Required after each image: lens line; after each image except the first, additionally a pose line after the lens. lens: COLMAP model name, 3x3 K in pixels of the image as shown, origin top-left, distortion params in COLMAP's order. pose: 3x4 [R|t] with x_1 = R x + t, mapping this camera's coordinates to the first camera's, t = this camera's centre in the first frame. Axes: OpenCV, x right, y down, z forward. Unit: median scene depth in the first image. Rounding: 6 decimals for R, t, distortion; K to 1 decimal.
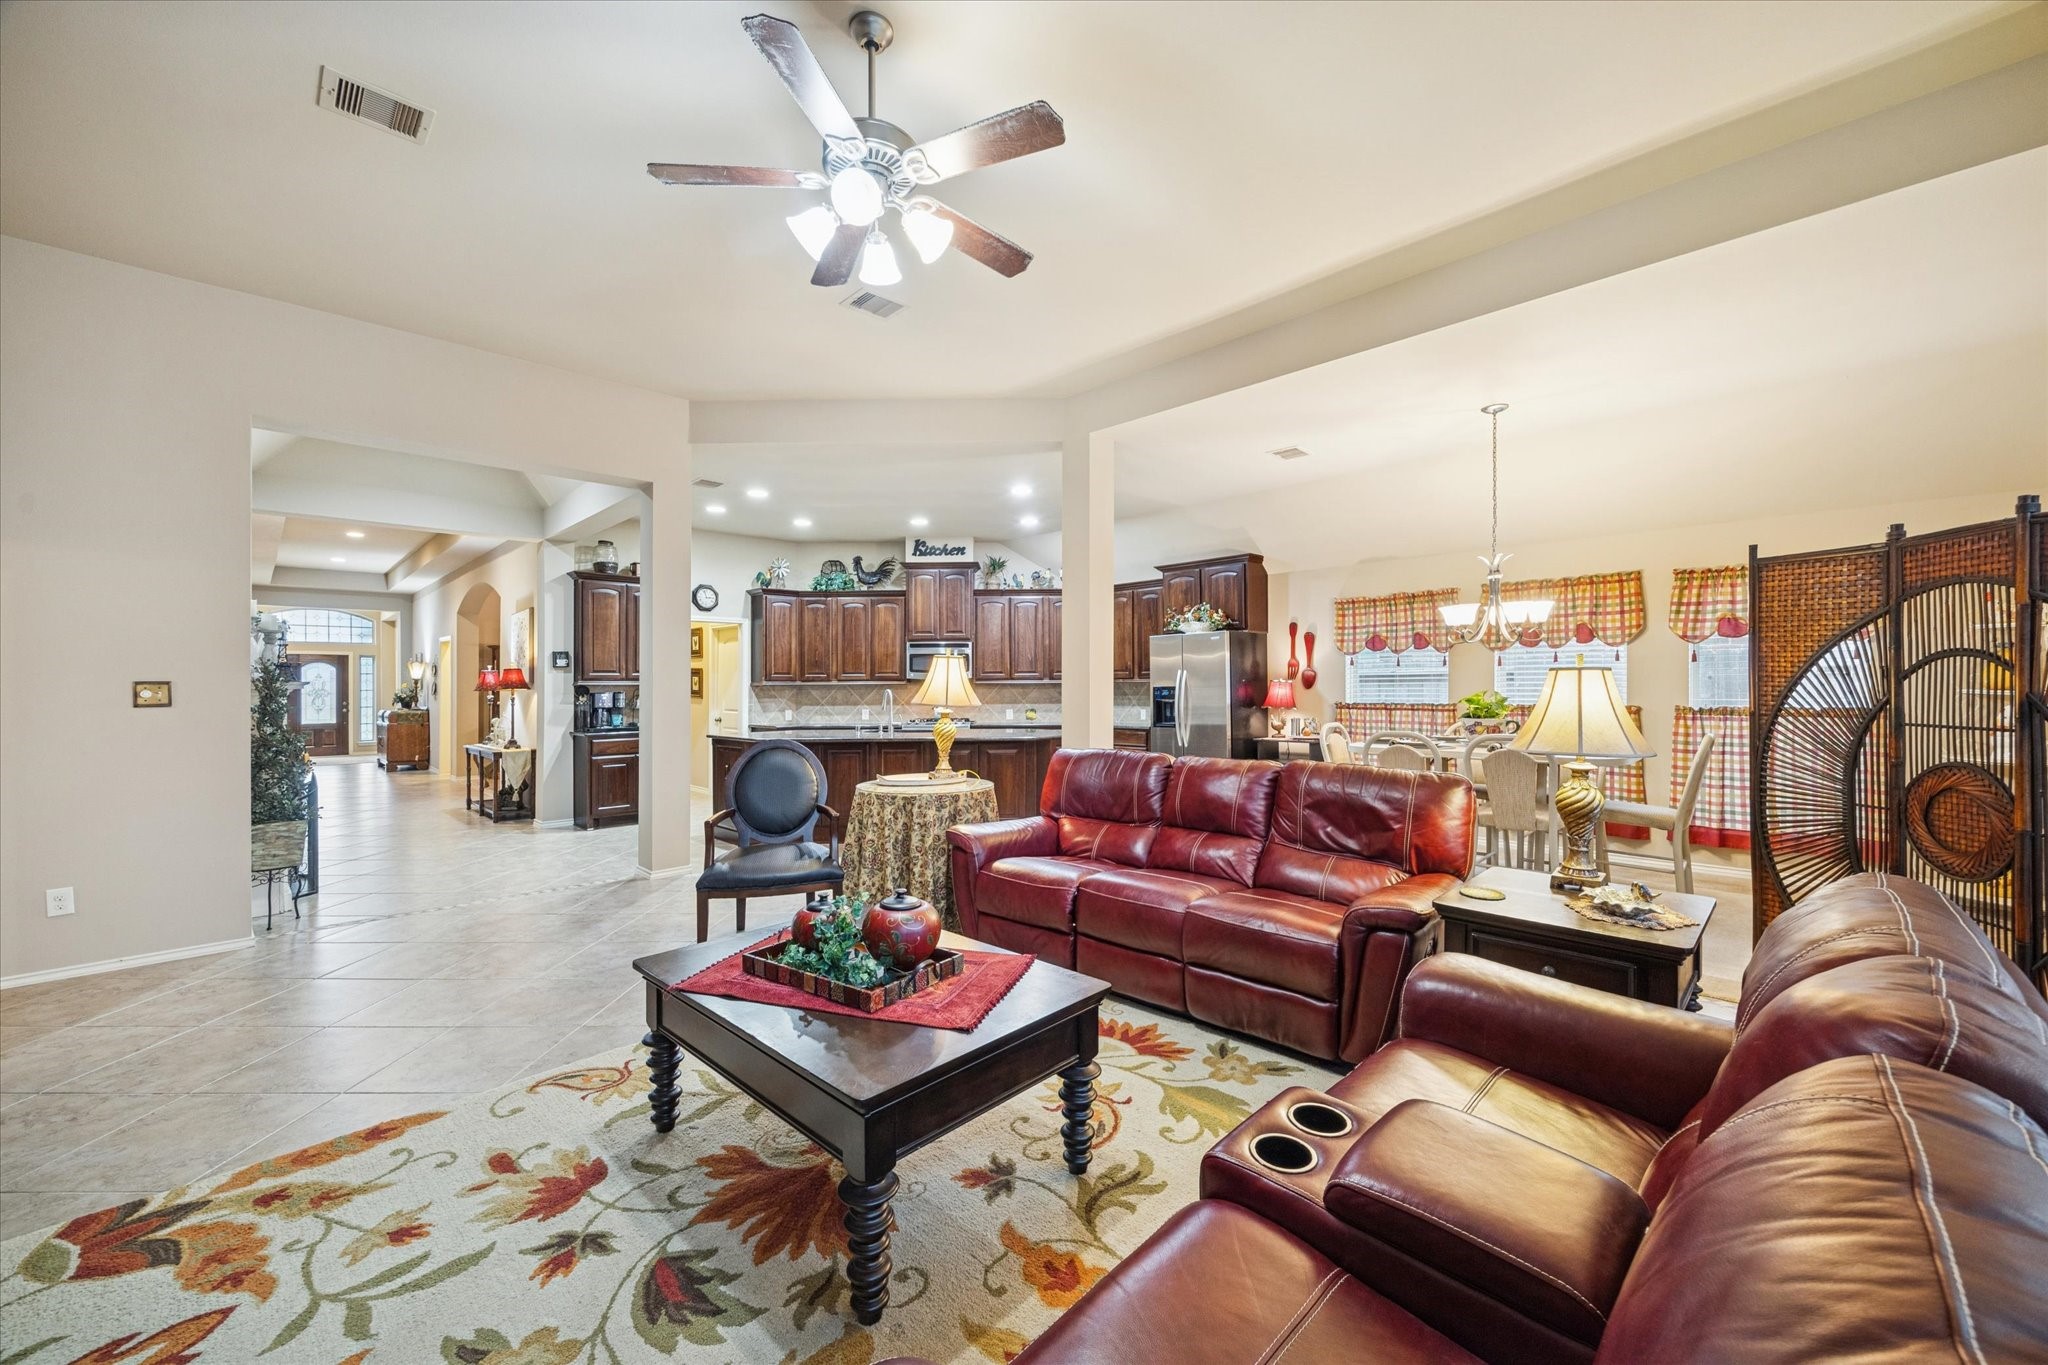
lens RADIAL K [[777.5, 0, 1027.5], [0, 777.5, 681.1], [0, 0, 1]] dist [0.001930, -0.000593]
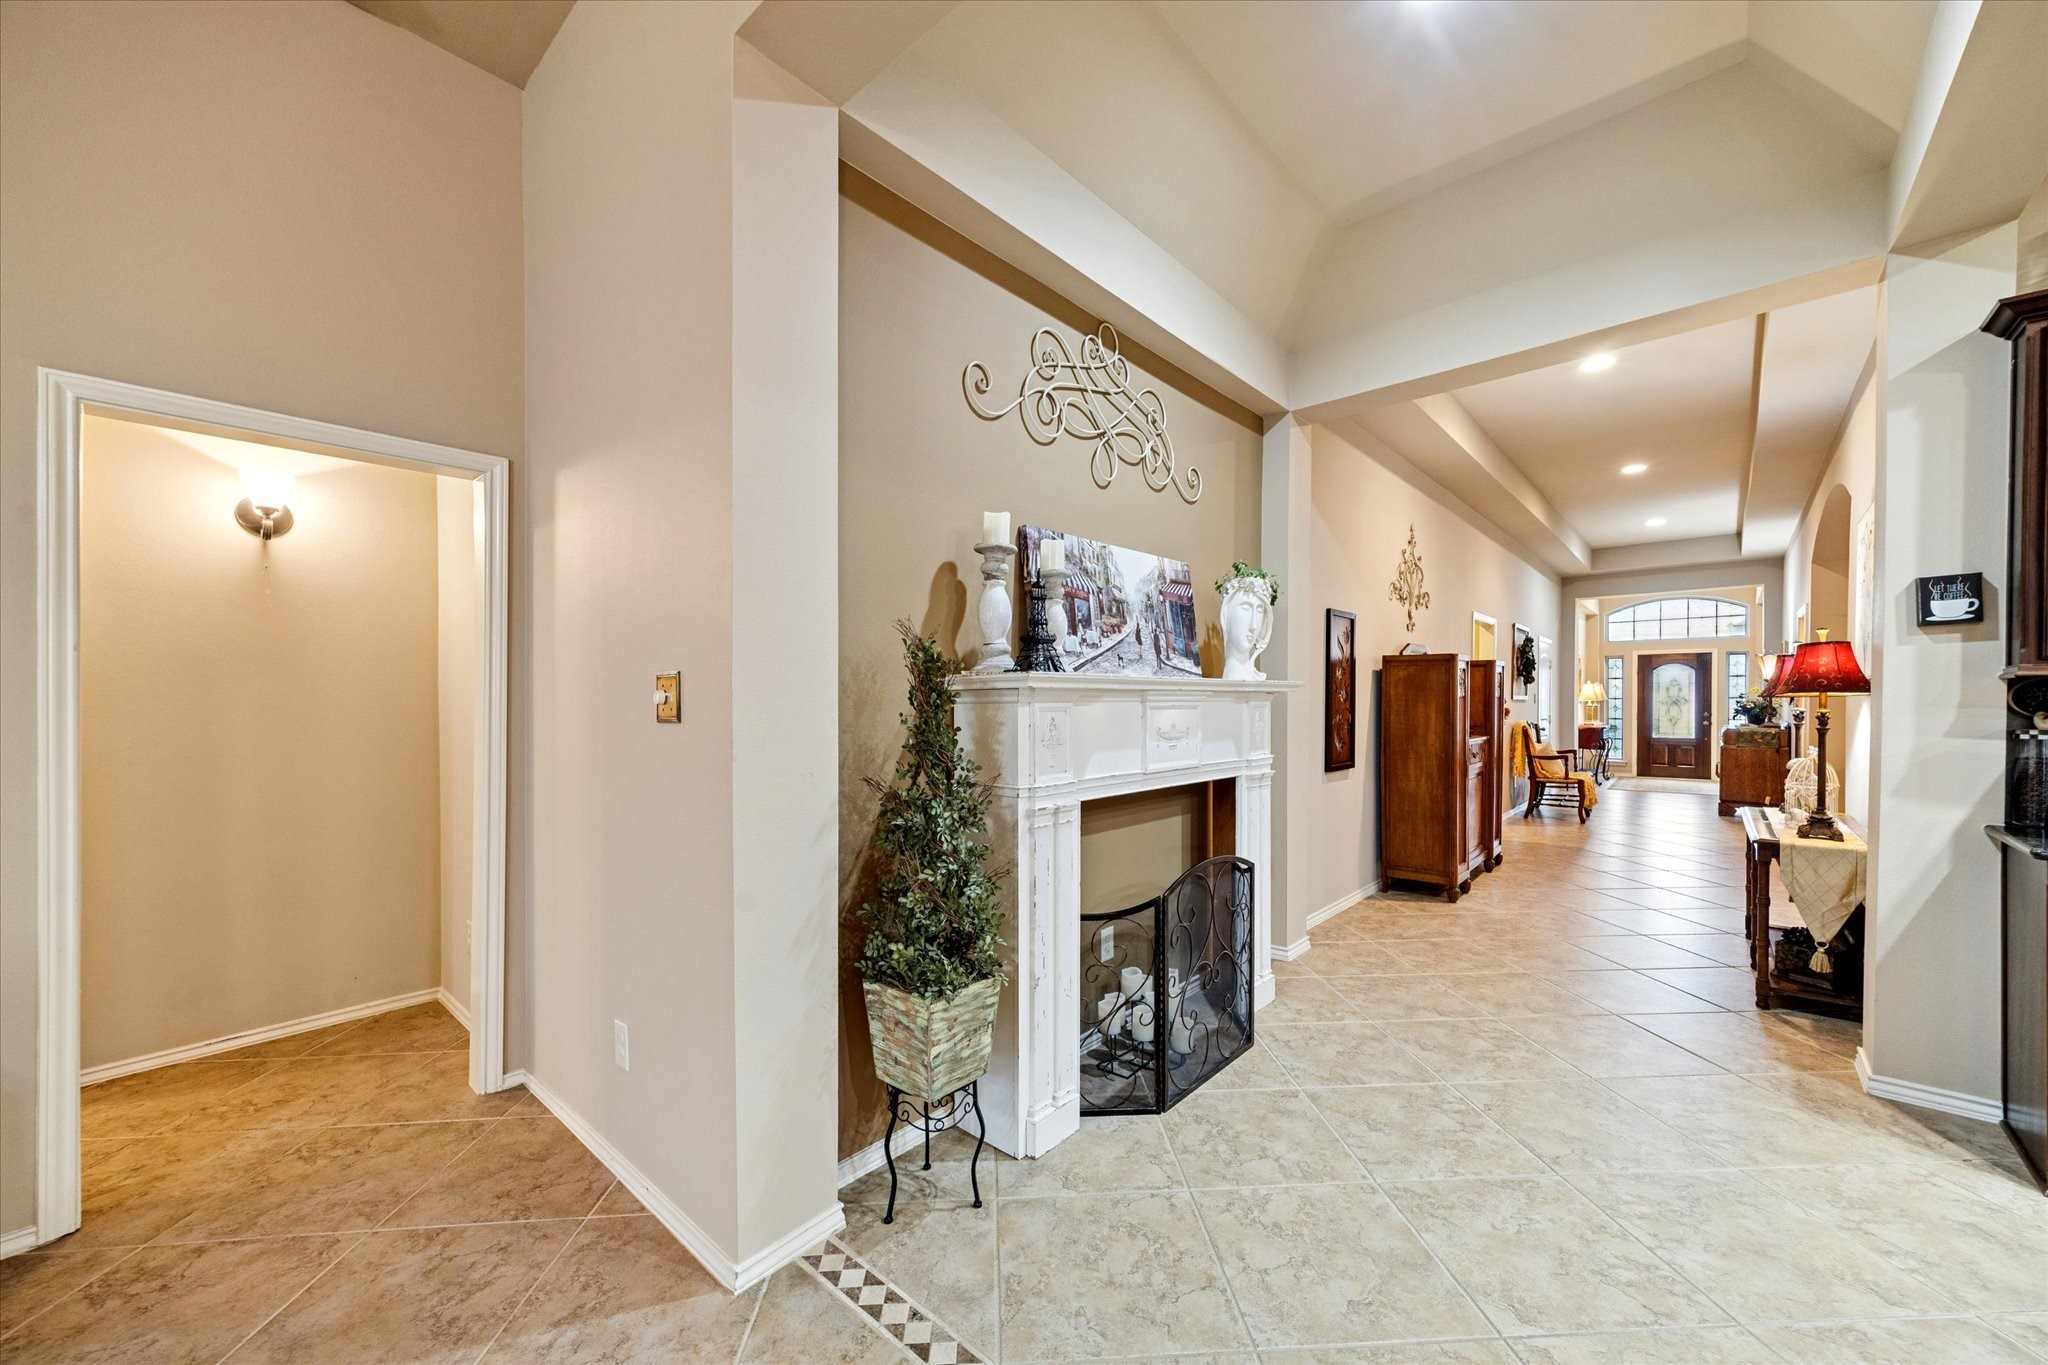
lens RADIAL K [[777.5, 0, 1002.8], [0, 777.5, 708.4], [0, 0, 1]] dist [0.001930, -0.000593]
pose [[0.048525, 0.014716, -0.998714, -0.251614], [0.010238, 0.999832, 0.015230, 0.007456], [0.998769, -0.010964, 0.048366, 0.505033]]
